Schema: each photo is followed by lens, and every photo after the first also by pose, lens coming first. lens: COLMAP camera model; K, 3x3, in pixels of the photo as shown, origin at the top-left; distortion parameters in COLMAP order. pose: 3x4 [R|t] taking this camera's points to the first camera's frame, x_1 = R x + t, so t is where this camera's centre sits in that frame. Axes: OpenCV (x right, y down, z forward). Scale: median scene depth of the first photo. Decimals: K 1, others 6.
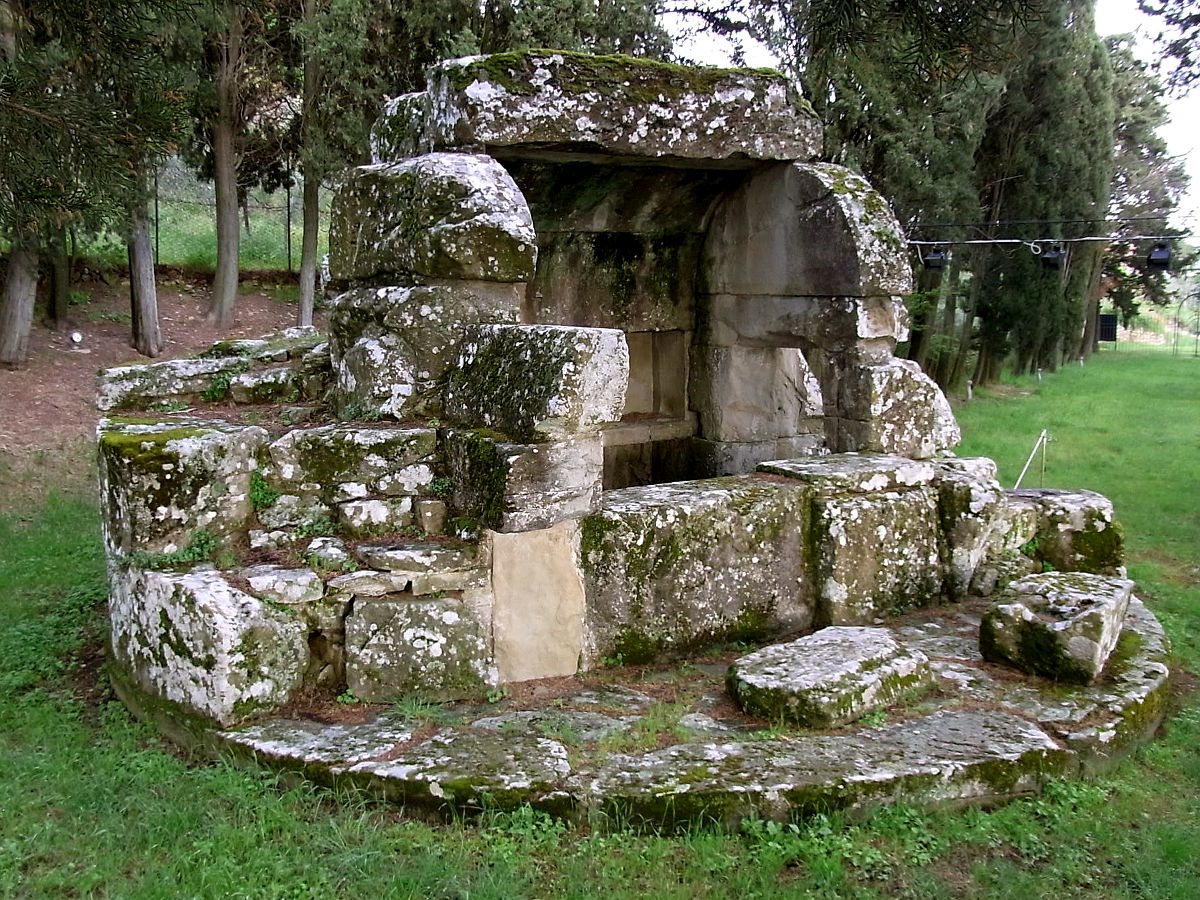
lens RADIAL K [[1065.3, 0, 600.2], [0, 1065.3, 450.8], [0, 0, 1]] dist [0.026479, -0.006738]
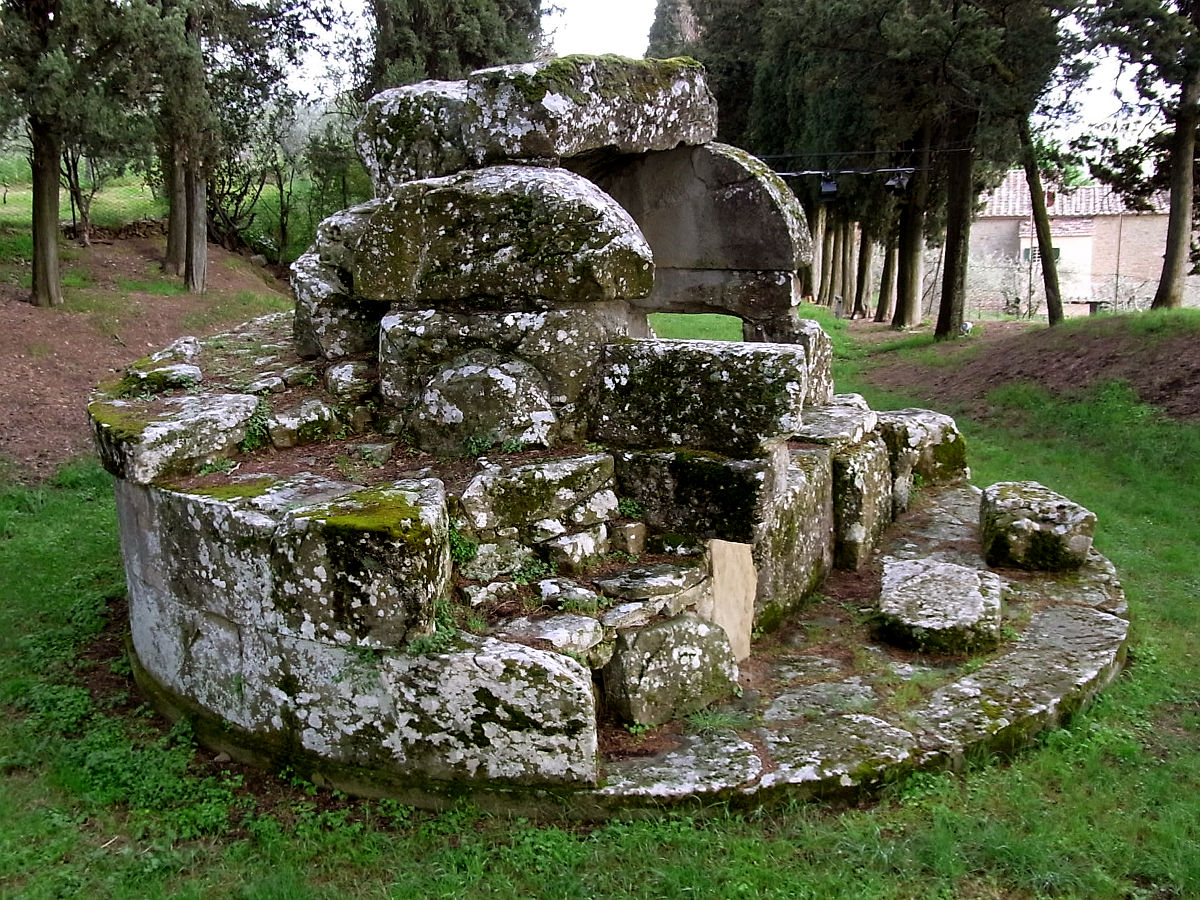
lens RADIAL K [[1117.4, 0, 600.6], [0, 1117.4, 441.5], [0, 0, 1]] dist [0.057126, 0.000000]
pose [[0.869250, -0.147875, 0.471739, -0.655467], [0.110598, 0.988199, 0.105976, -0.143917], [-0.481843, -0.039946, 0.875346, 0.065854]]
